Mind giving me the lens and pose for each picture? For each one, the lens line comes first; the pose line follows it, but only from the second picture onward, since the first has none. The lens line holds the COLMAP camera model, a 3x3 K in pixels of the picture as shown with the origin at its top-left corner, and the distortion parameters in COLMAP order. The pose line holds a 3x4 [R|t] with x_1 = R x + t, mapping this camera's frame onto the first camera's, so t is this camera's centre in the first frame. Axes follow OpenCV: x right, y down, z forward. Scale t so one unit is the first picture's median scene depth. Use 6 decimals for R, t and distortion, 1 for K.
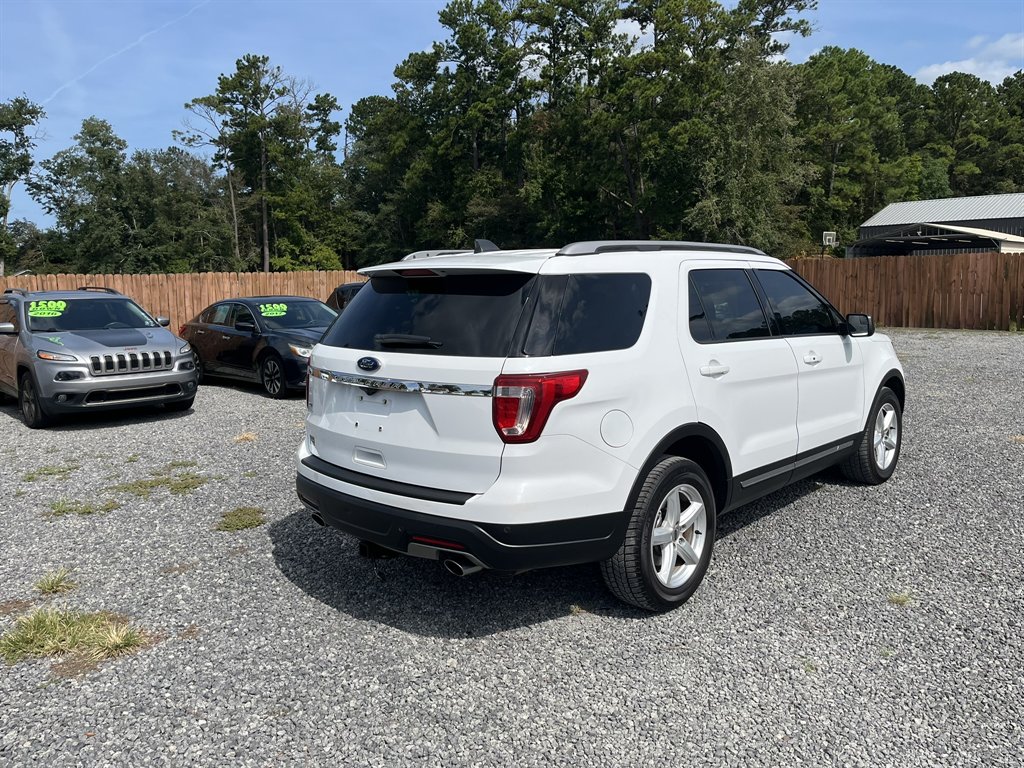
lens RADIAL K [[785.5, 0, 520.6], [0, 785.5, 356.6], [0, 0, 1]] dist [0.089611, -0.129482]
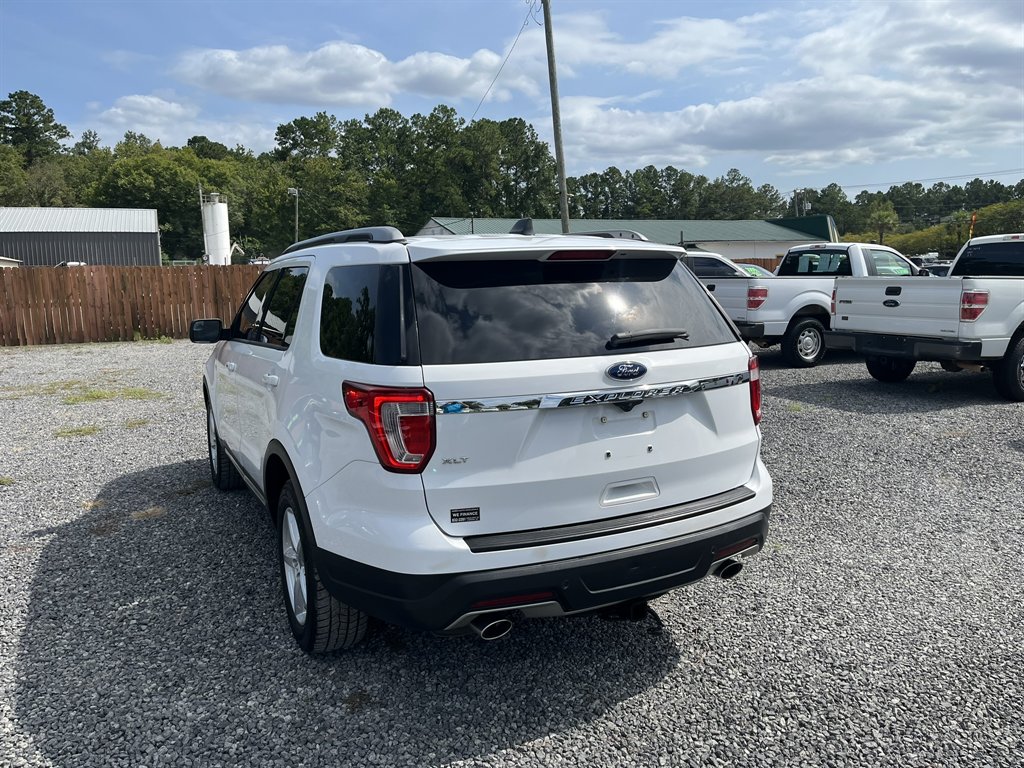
lens RADIAL K [[785.9, 0, 519.0], [0, 785.9, 368.7], [0, 0, 1]] dist [0.055044, -0.077596]
pose [[0.329180, -0.101237, 0.938825, -0.047837], [0.109074, 0.991658, 0.068689, -0.002893], [-0.937946, 0.079790, 0.337476, 0.042384]]
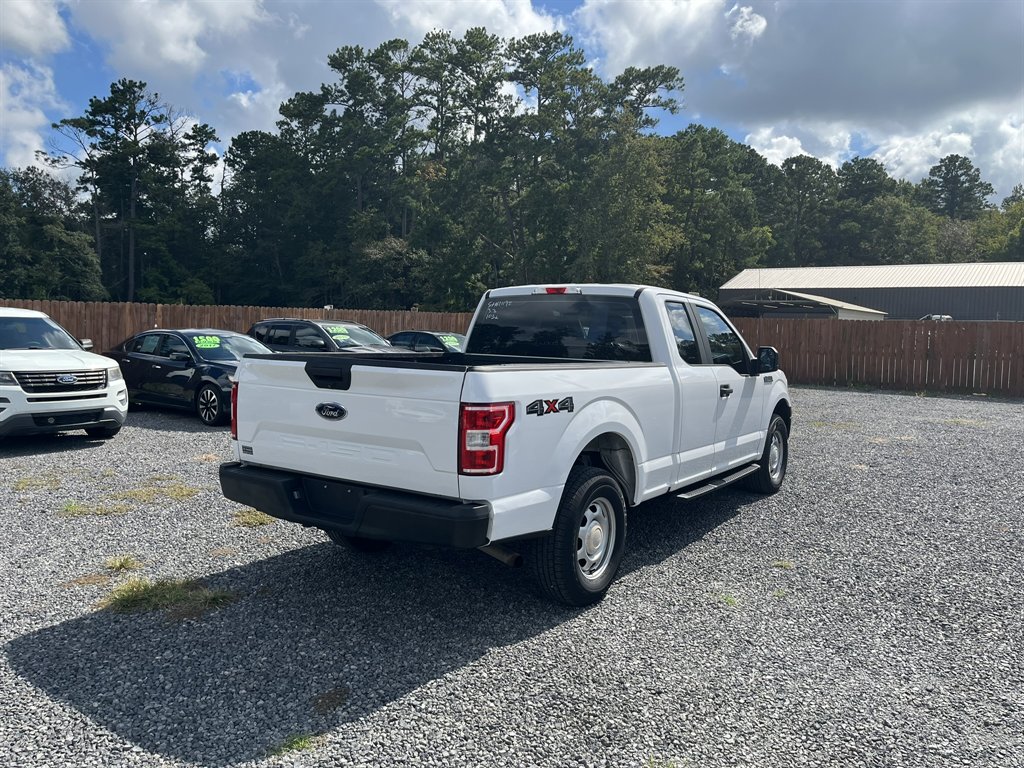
lens RADIAL K [[785.5, 0, 520.6], [0, 785.5, 356.6], [0, 0, 1]] dist [0.089611, -0.129482]
pose [[0.986067, 0.038245, 0.161891, -0.011463], [-0.028938, 0.997811, -0.059457, 0.001750], [-0.163811, 0.053943, 0.985016, -0.016865]]
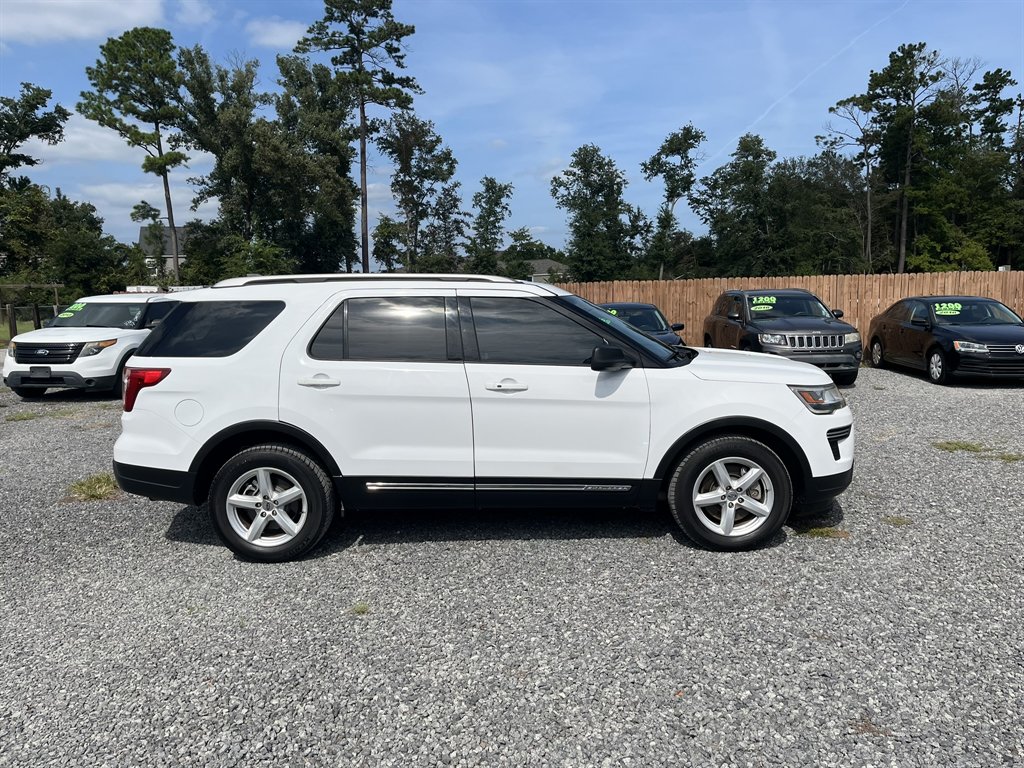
lens RADIAL K [[779.3, 0, 514.2], [0, 779.3, 357.6], [0, 0, 1]] dist [0.103633, -0.150822]
pose [[0.680269, 0.074386, -0.729178, 0.067433], [-0.071602, 0.996823, 0.034890, -0.004332], [0.729456, 0.028476, 0.683434, 0.019887]]
